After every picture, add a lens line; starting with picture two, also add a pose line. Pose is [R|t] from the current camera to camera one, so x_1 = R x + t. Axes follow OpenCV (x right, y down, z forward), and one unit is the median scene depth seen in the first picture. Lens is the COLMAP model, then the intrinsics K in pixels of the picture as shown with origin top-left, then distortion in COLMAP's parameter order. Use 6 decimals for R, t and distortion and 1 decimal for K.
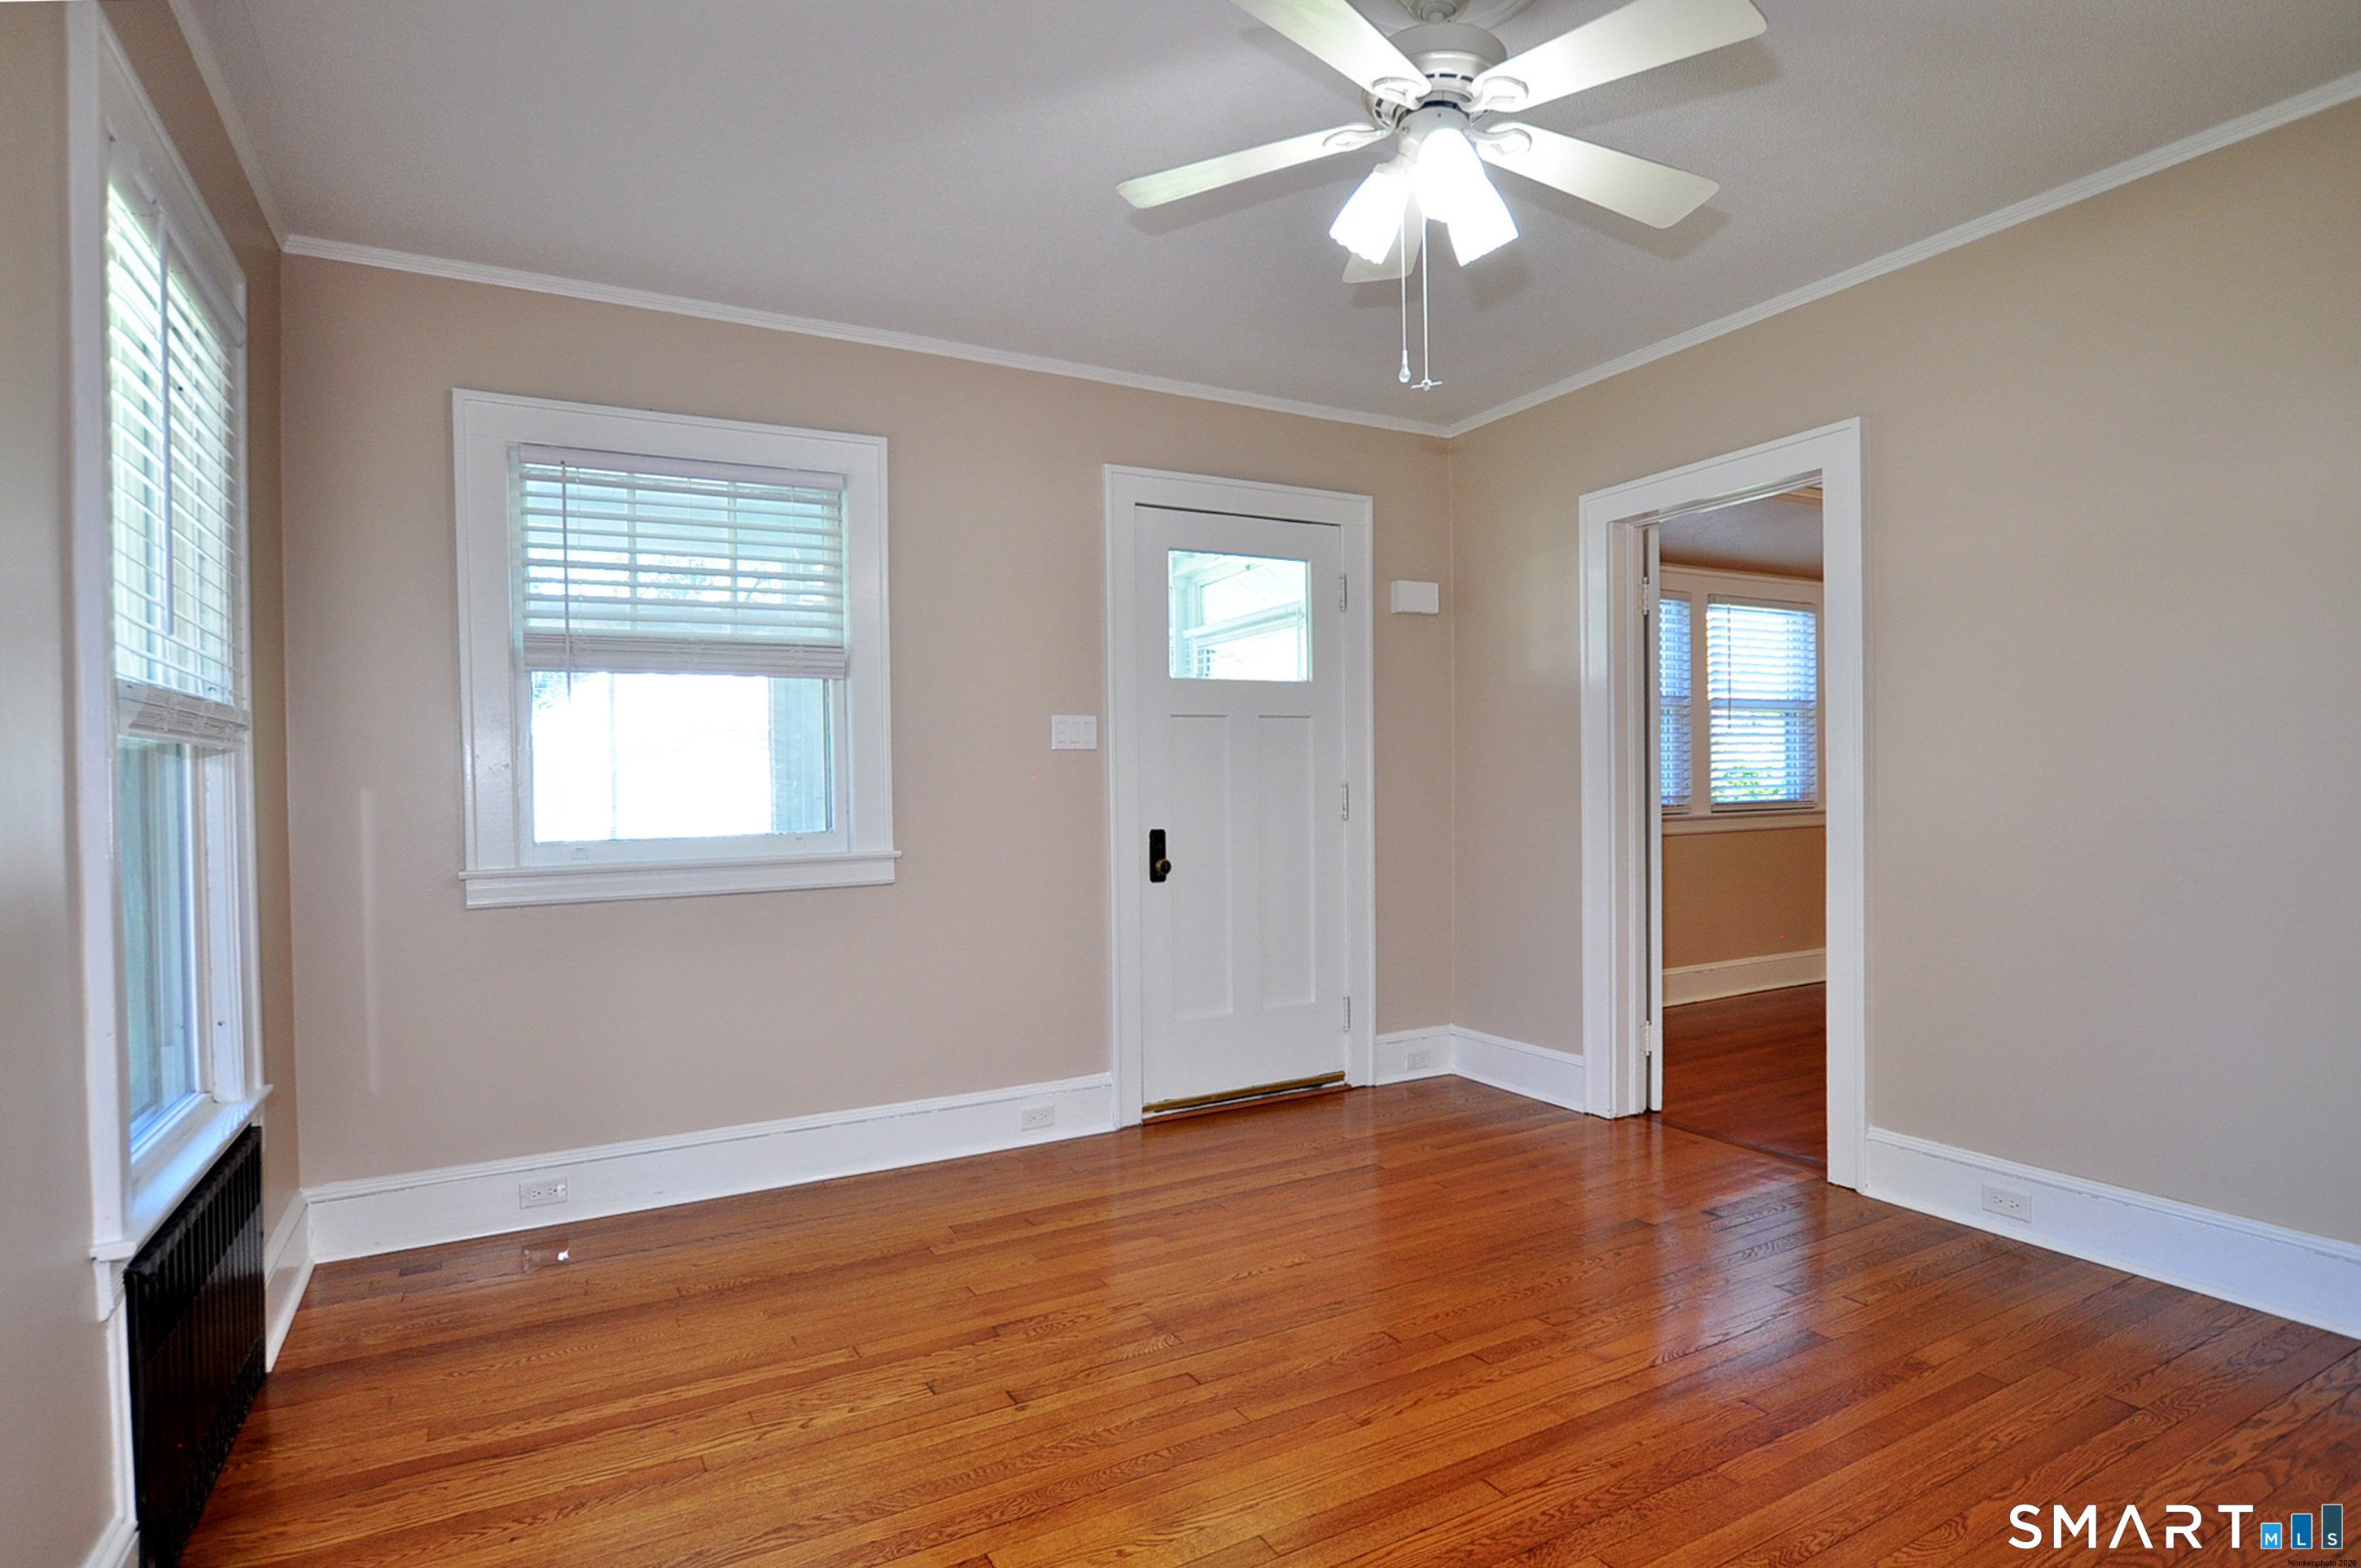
lens RADIAL K [[1227.9, 0, 1171.3], [0, 1227.9, 787.6], [0, 0, 1]] dist [-0.023057, 0.000327]
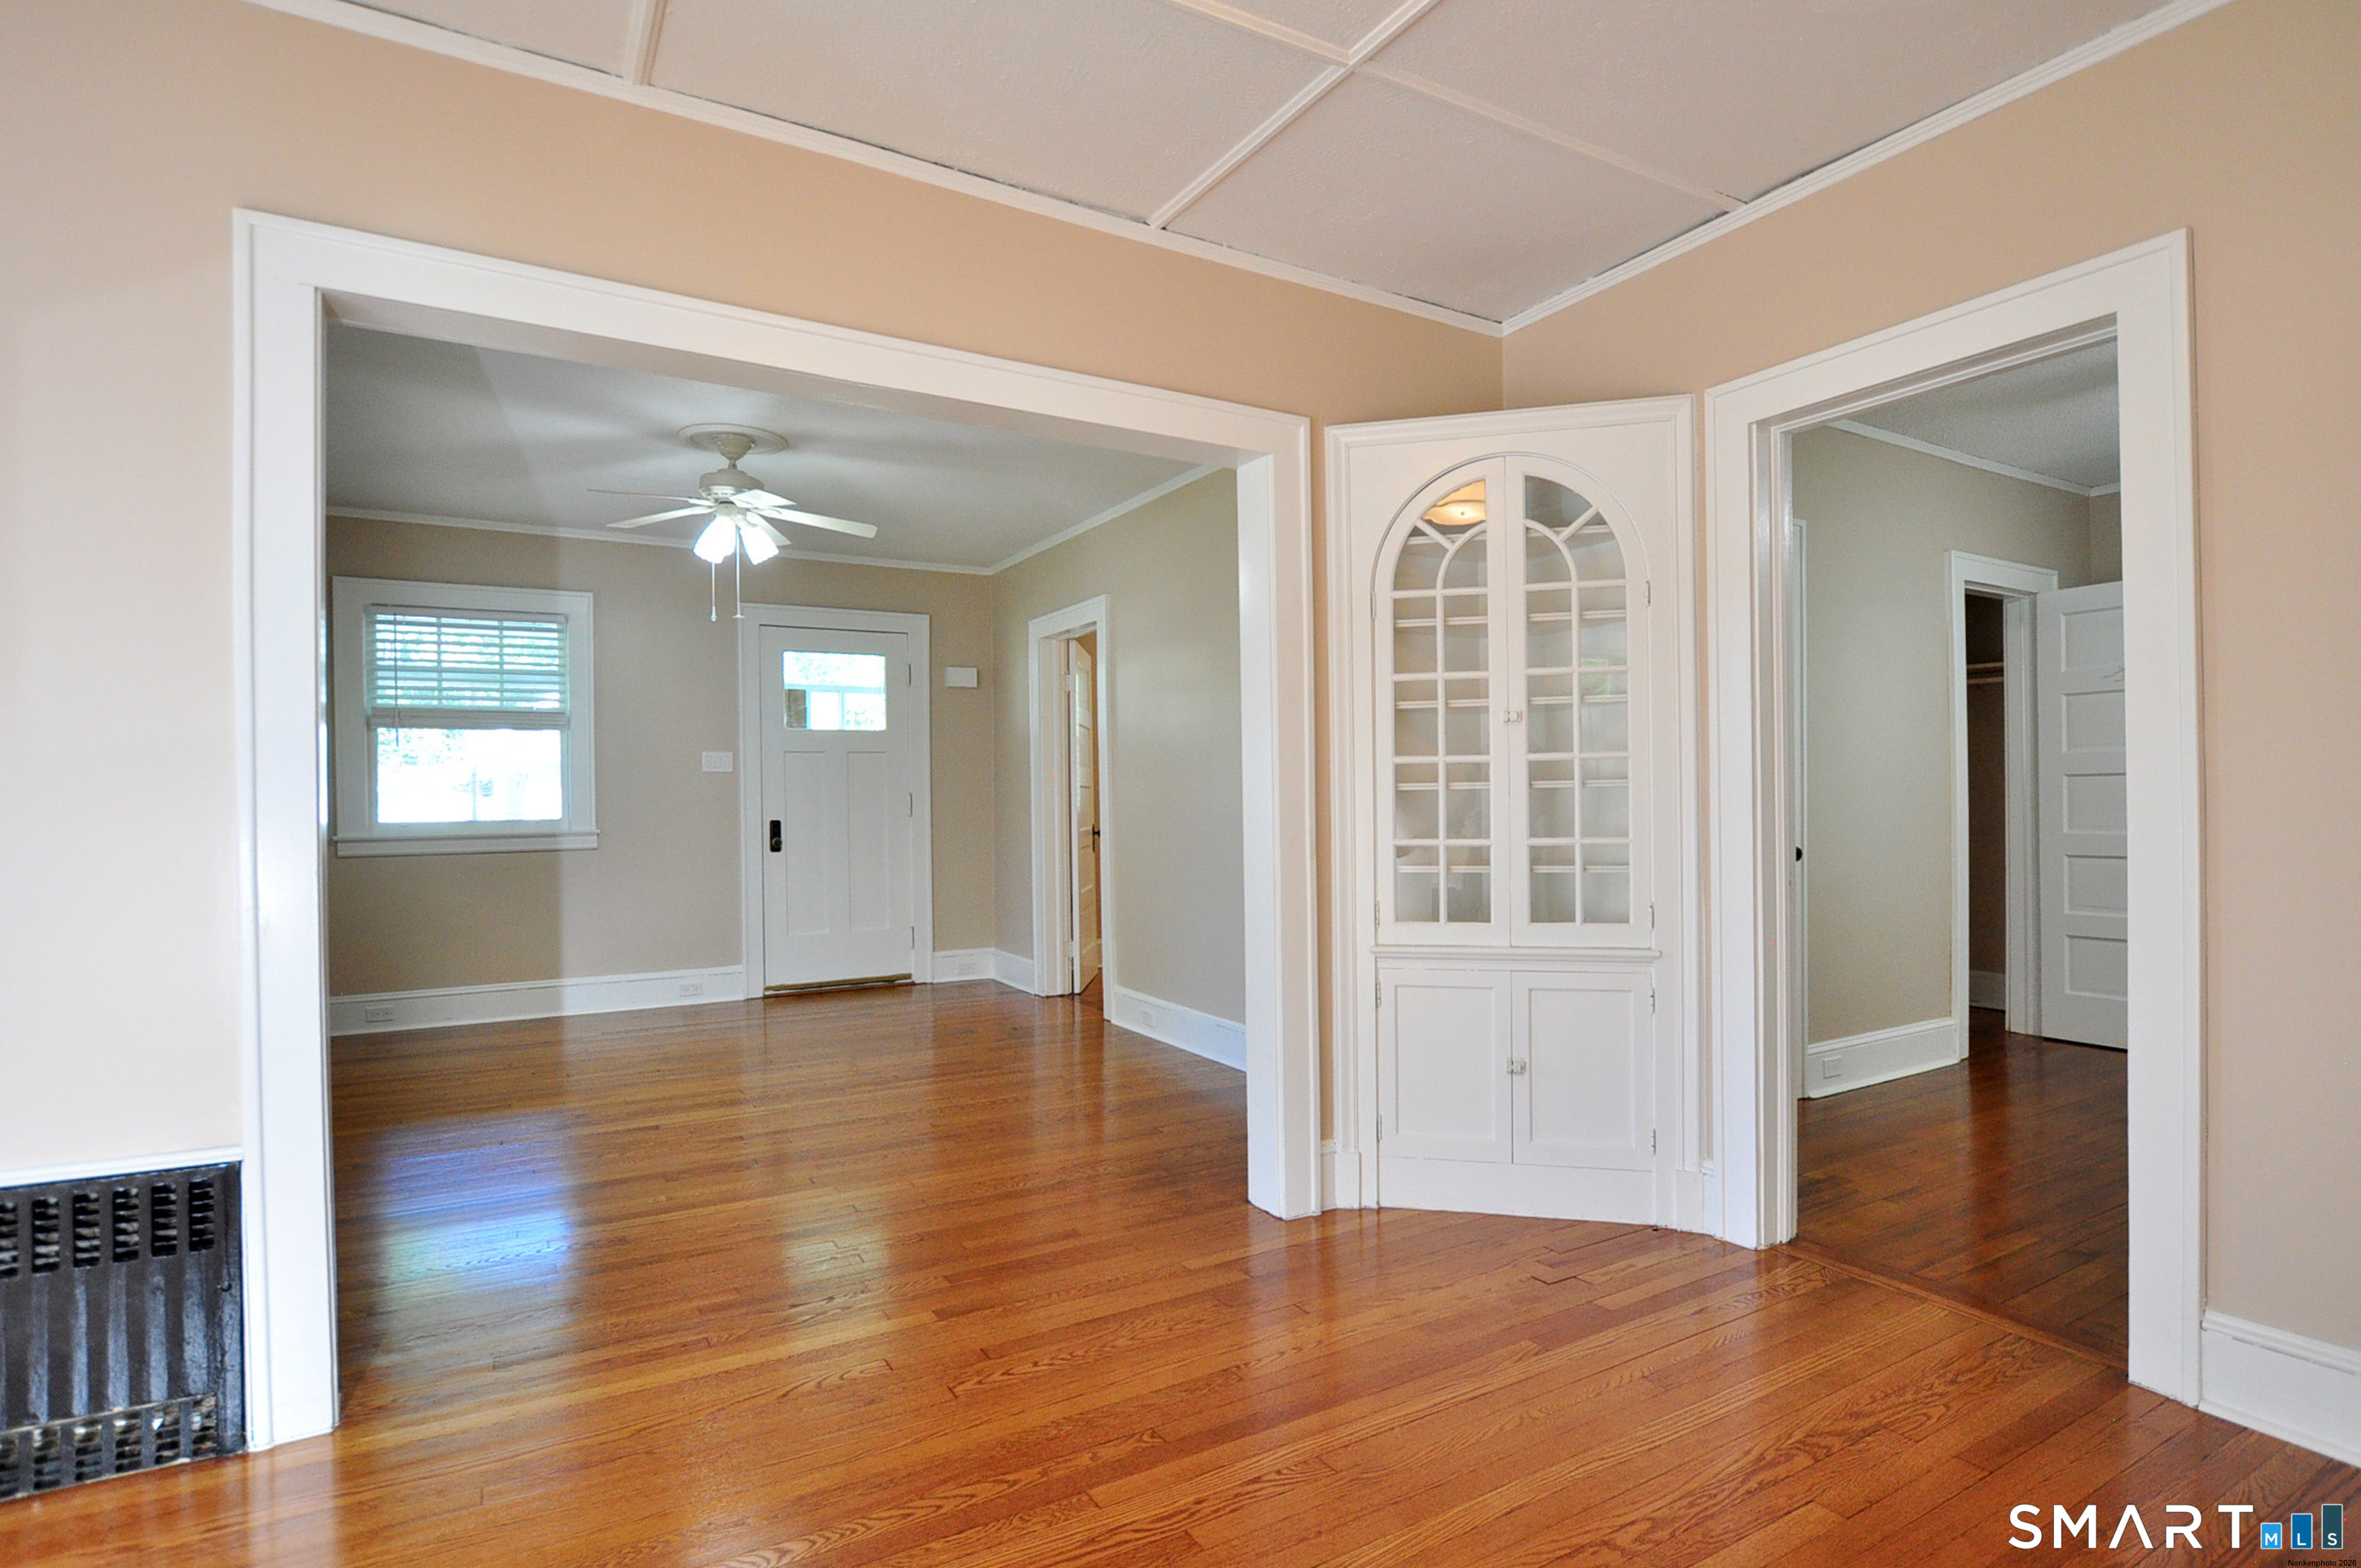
lens RADIAL K [[1227.9, 0, 1198.9], [0, 1227.9, 796.5], [0, 0, 1]] dist [-0.023057, 0.000327]
pose [[0.999724, 0.007192, 0.022357, 0.544931], [-0.007110, 0.999968, -0.003733, 0.004586], [-0.022383, 0.003573, 0.999743, -0.695104]]
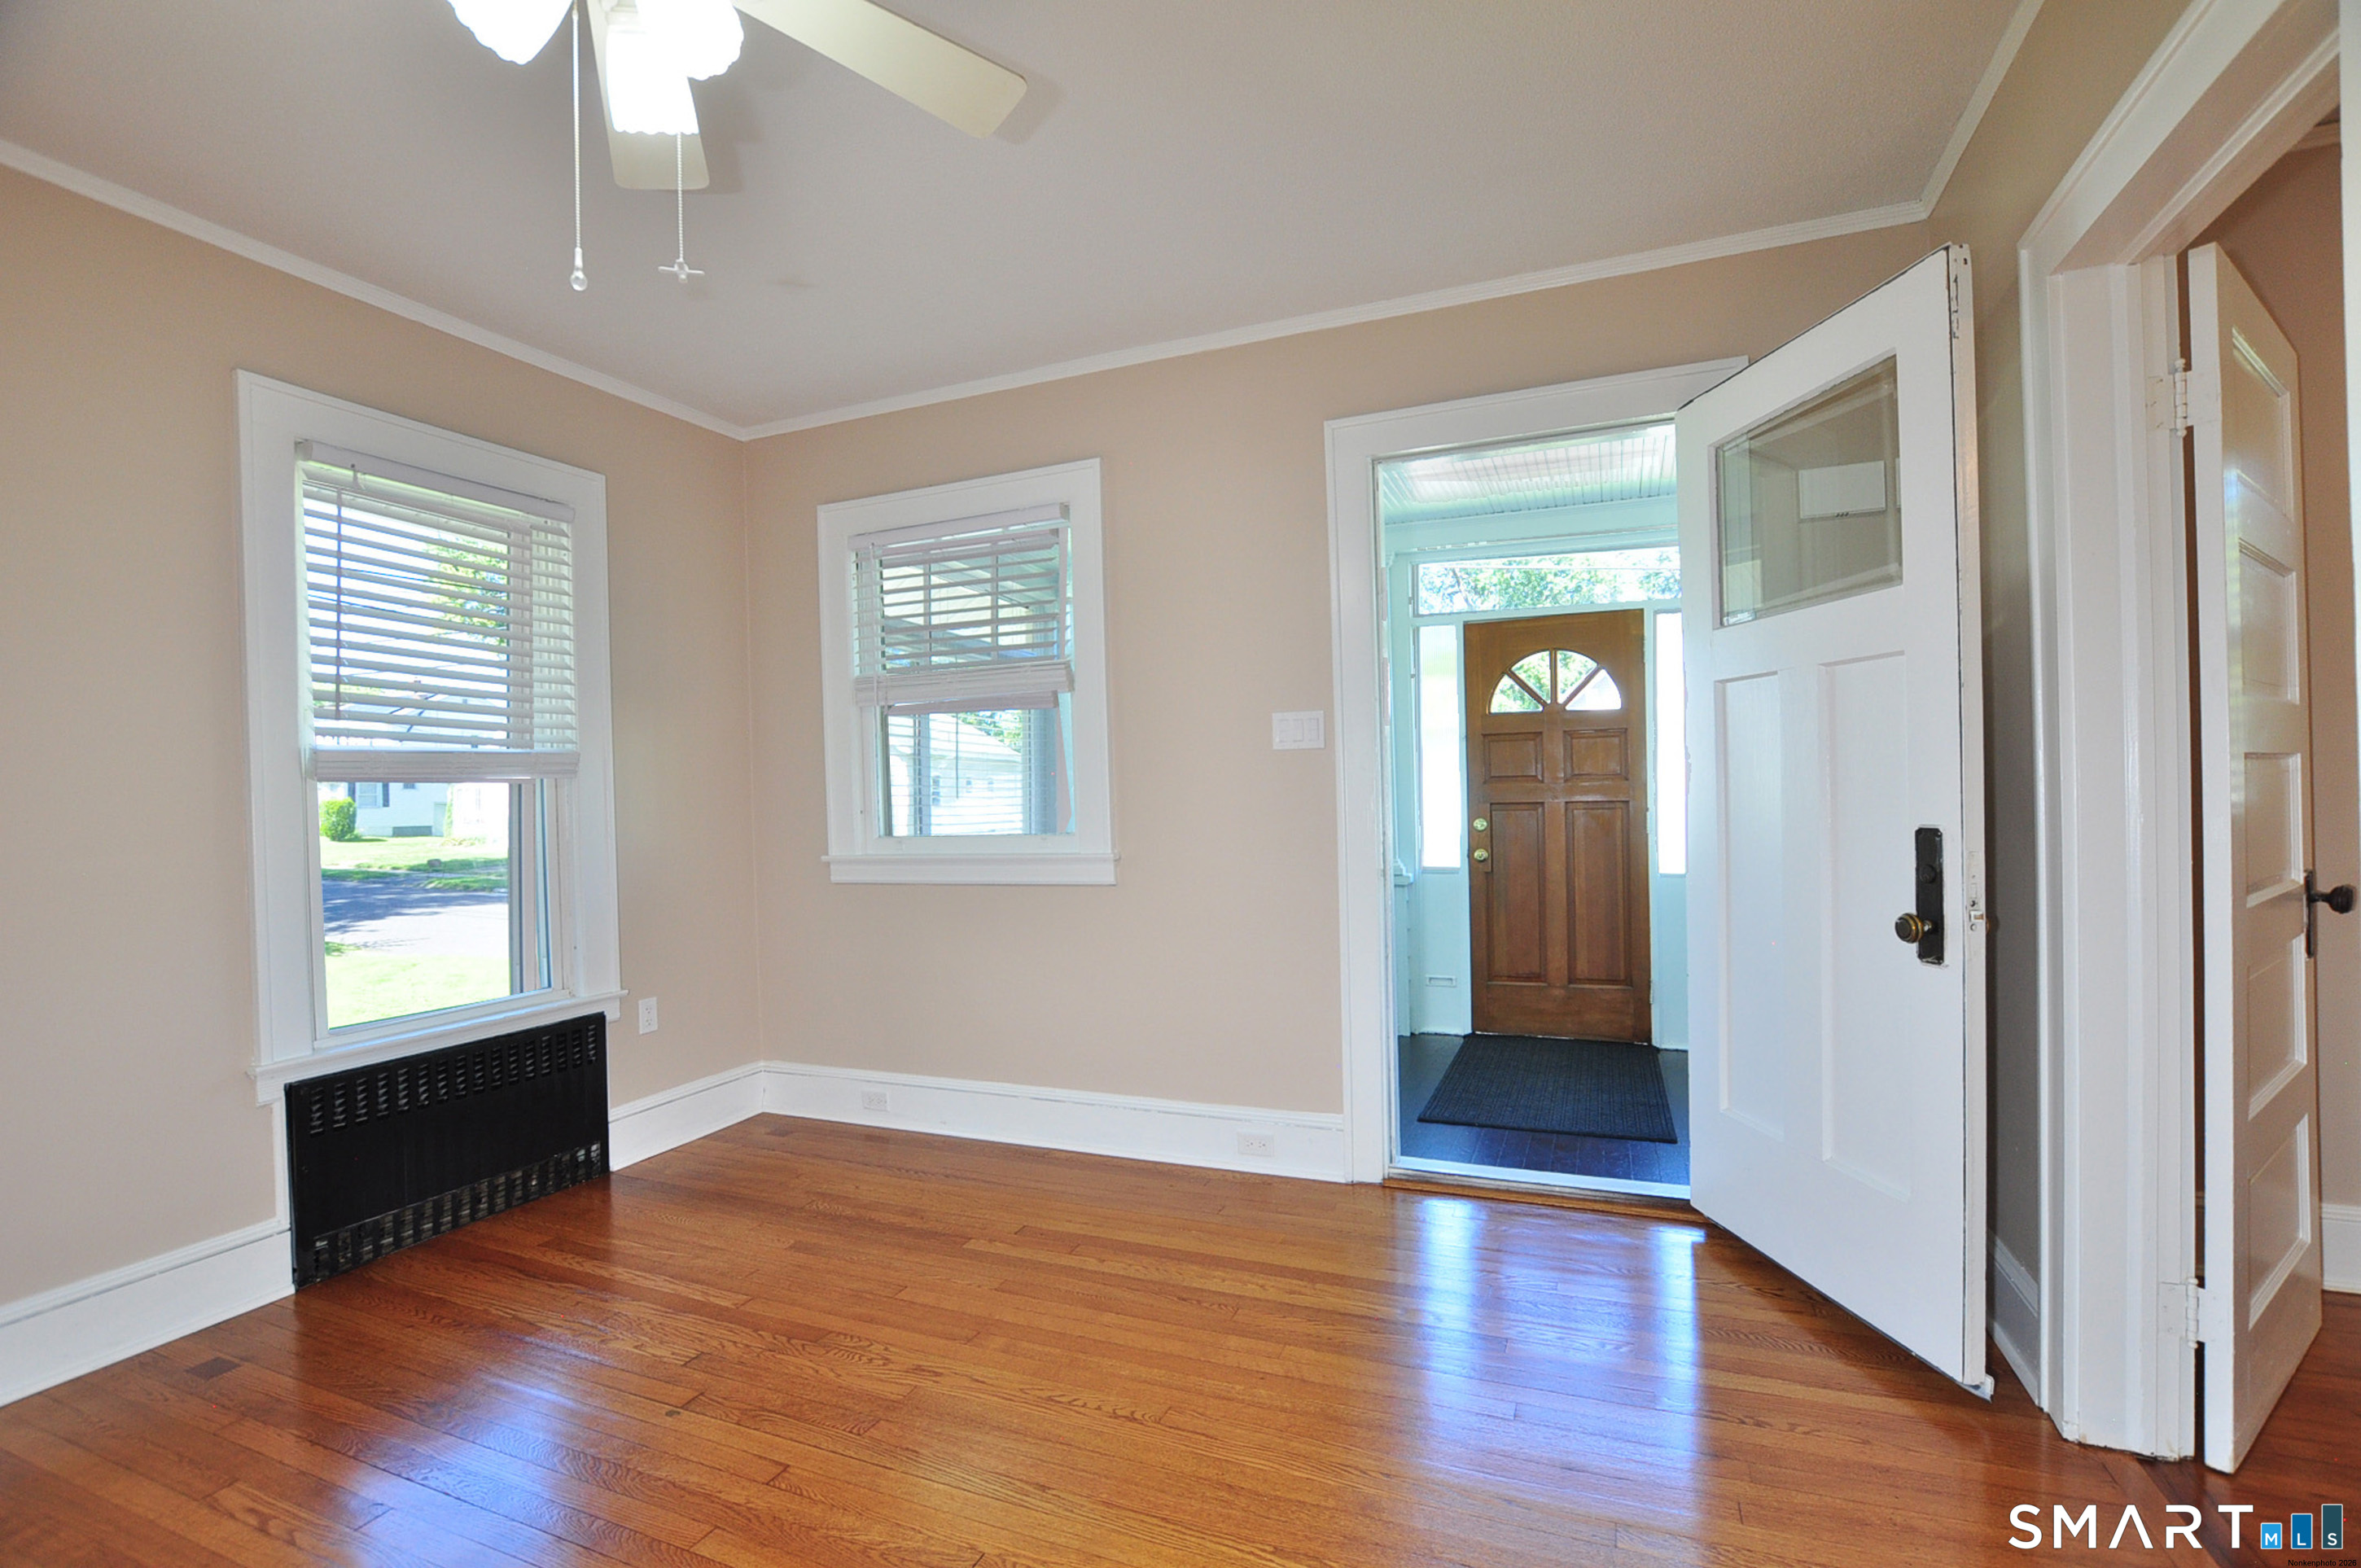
lens RADIAL K [[1042.8, 0, 1186.2], [0, 1042.8, 790.1], [0, 0, 1]] dist [-0.026861, 0.002731]
pose [[0.628040, 0.006403, -0.778154, 0.467315], [0.009996, 0.999817, 0.016295, -0.014659], [0.778117, -0.018013, 0.627862, 0.460146]]
